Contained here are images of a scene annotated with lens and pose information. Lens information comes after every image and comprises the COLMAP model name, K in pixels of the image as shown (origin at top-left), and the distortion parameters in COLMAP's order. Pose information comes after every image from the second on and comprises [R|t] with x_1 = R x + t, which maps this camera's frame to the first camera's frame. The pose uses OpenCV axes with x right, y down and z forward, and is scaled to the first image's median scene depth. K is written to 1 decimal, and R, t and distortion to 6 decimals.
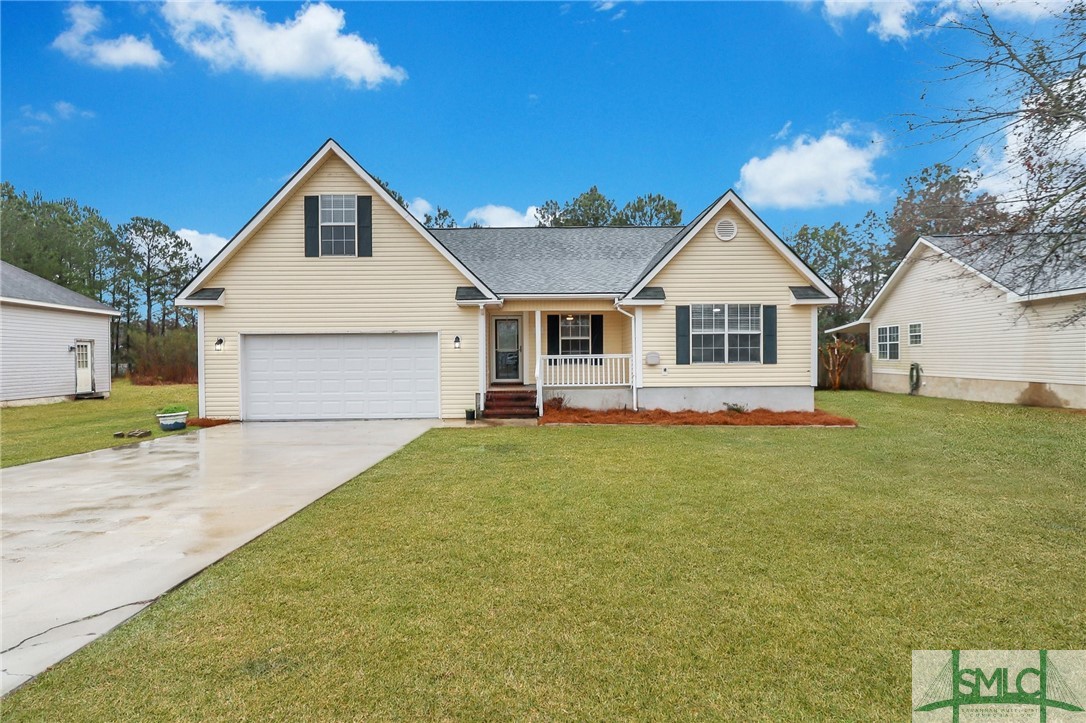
lens RADIAL K [[514.0, 0, 539.0], [0, 514.0, 362.9], [0, 0, 1]] dist [-0.003810, -0.000769]
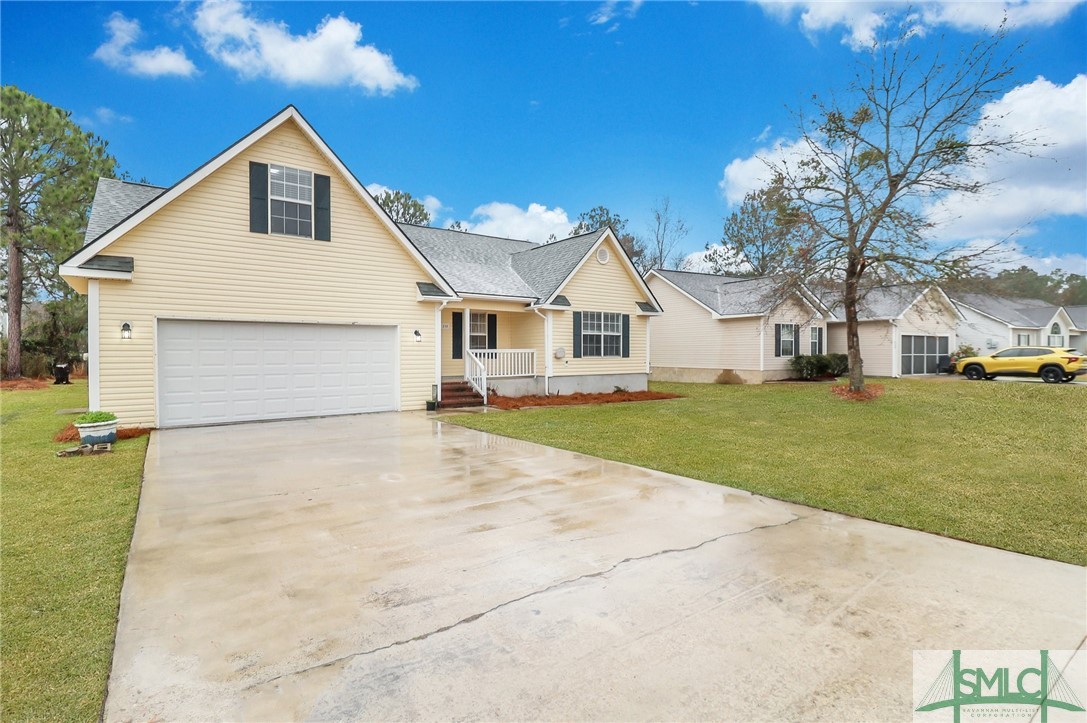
lens RADIAL K [[527.2, 0, 537.8], [0, 527.2, 358.8], [0, 0, 1]] dist [0.001493, 0.000125]
pose [[0.808937, 0.000385, 0.587896, -0.565111], [-0.000631, 1.000000, 0.000213, 0.005226], [-0.587896, -0.000543, 0.808937, 0.003330]]
